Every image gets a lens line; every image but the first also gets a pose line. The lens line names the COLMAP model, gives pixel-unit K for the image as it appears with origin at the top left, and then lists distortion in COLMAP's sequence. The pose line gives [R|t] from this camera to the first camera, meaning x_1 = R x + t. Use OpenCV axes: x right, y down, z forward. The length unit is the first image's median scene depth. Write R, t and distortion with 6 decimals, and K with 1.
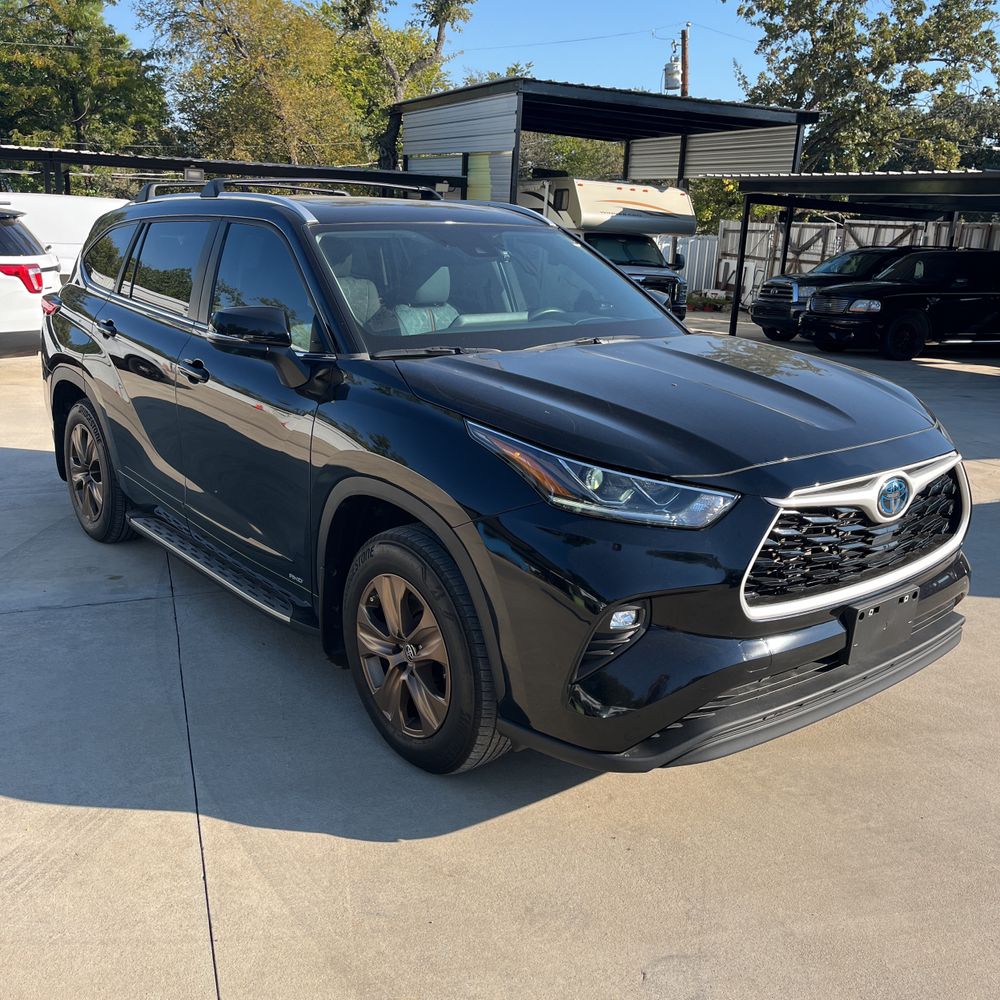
lens RADIAL K [[1019.5, 0, 500.0], [0, 1019.5, 500.0], [0, 0, 1]] dist [0.052325, -0.056087]
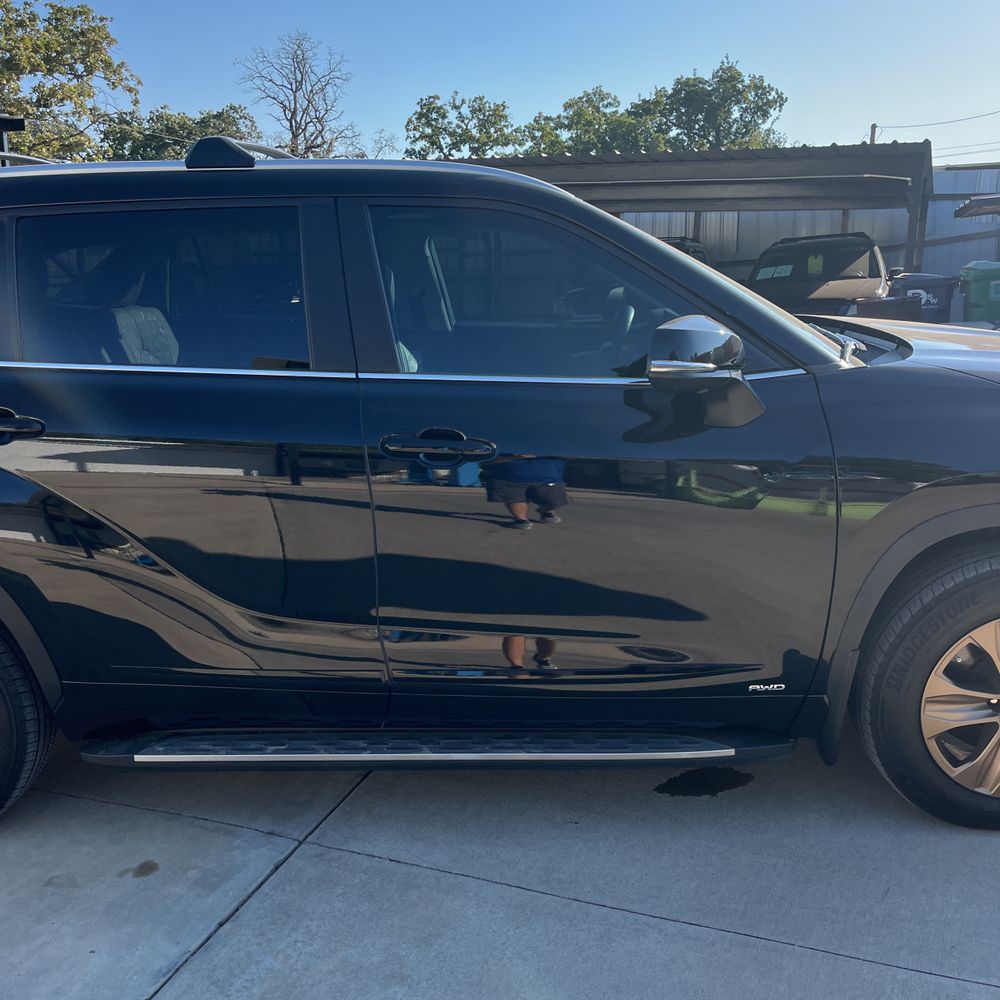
lens RADIAL K [[1023.3, 0, 522.6], [0, 1023.3, 504.4], [0, 0, 1]] dist [0.035928, -0.025382]
pose [[0.642080, -0.220024, 0.734386, -0.110223], [0.233079, 0.968611, 0.086415, -0.020383], [-0.730347, 0.115685, 0.673209, 0.084987]]
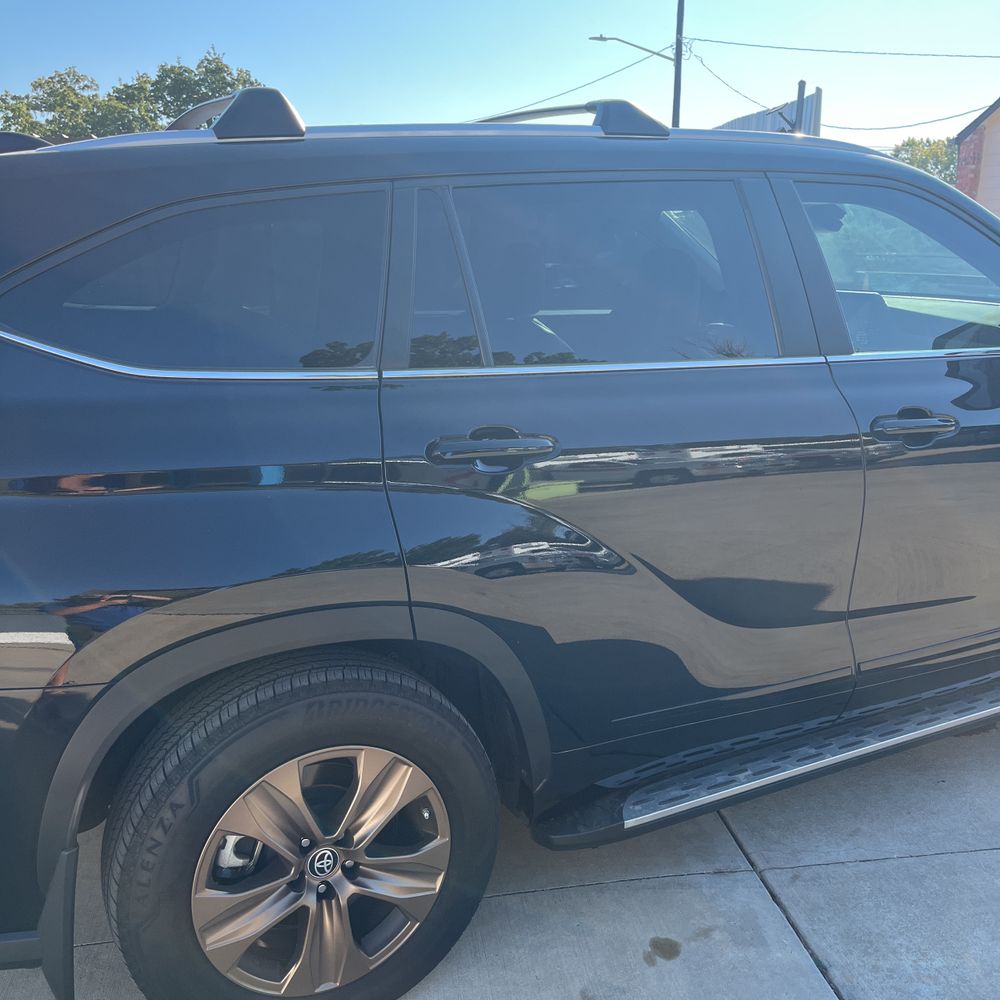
lens RADIAL K [[1011.9, 0, 494.8], [0, 1011.9, 479.4], [0, 0, 1]] dist [0.052070, -0.049174]
pose [[0.219707, -0.258422, 0.940716, -0.140155], [0.278761, 0.940703, 0.193313, -0.042314], [-0.934891, 0.219762, 0.278717, 0.161963]]
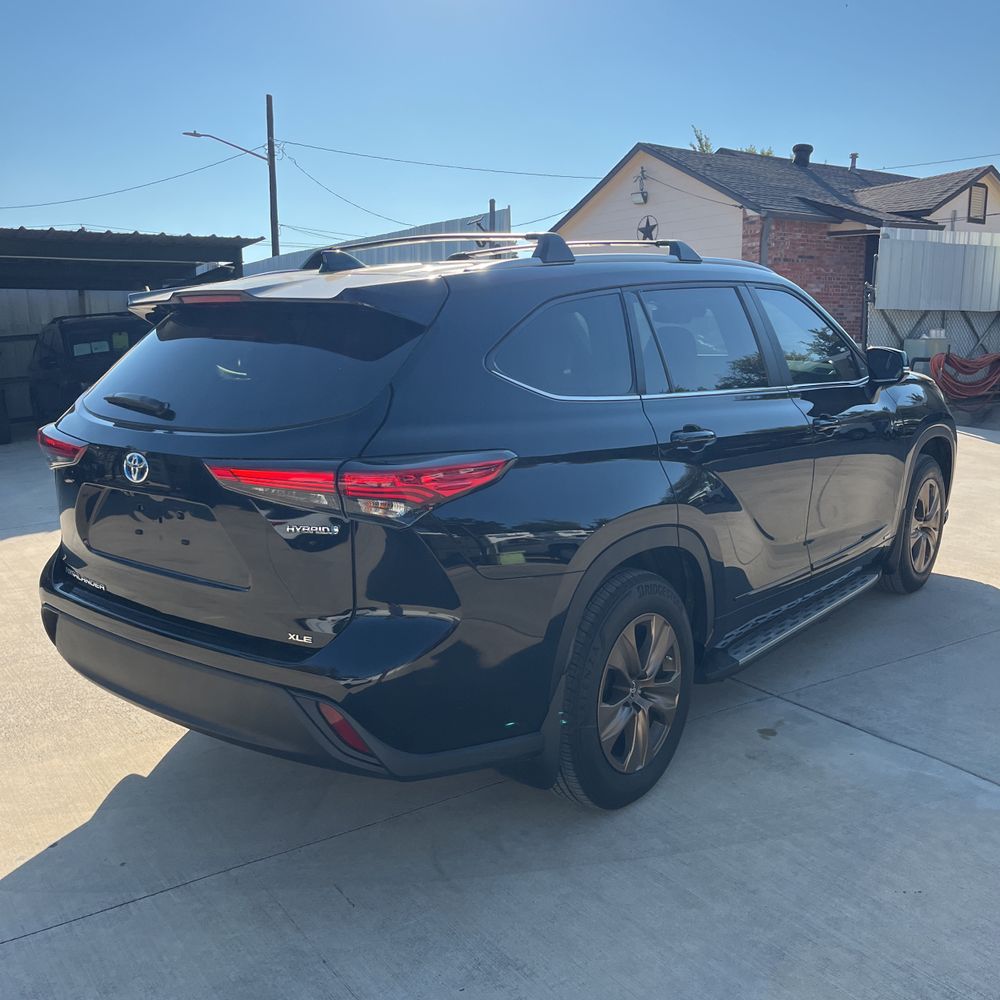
lens RADIAL K [[1011.9, 0, 494.8], [0, 1011.9, 479.4], [0, 0, 1]] dist [0.052070, -0.049174]
pose [[-0.195232, -0.181169, 0.963879, -0.190194], [0.274642, 0.933371, 0.231063, -0.061738], [-0.941518, 0.309832, -0.132467, 0.223500]]
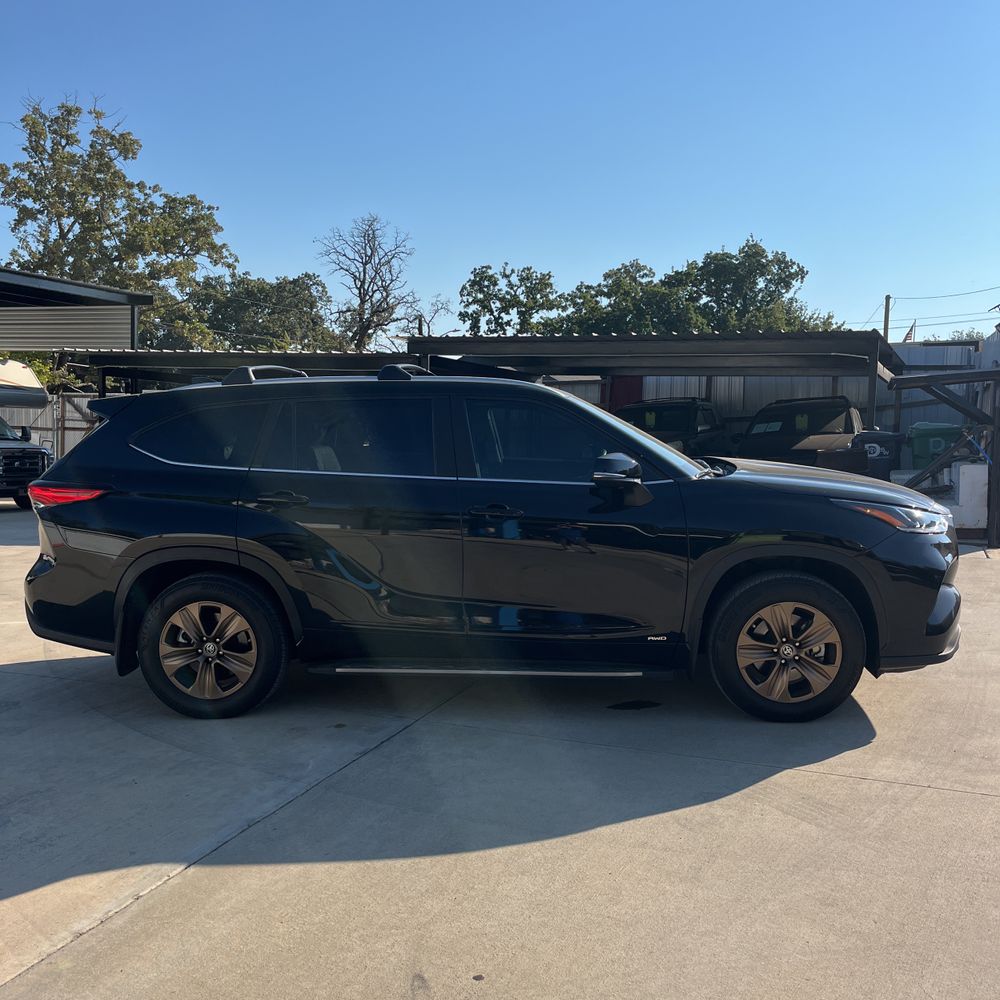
lens RADIAL K [[1011.0, 0, 519.1], [0, 1011.0, 488.5], [0, 0, 1]] dist [0.114618, -0.168861]
pose [[0.677227, -0.090879, 0.730140, -0.181181], [0.212071, 0.974339, -0.075428, -0.008427], [-0.704549, 0.205923, 0.679122, 0.019236]]
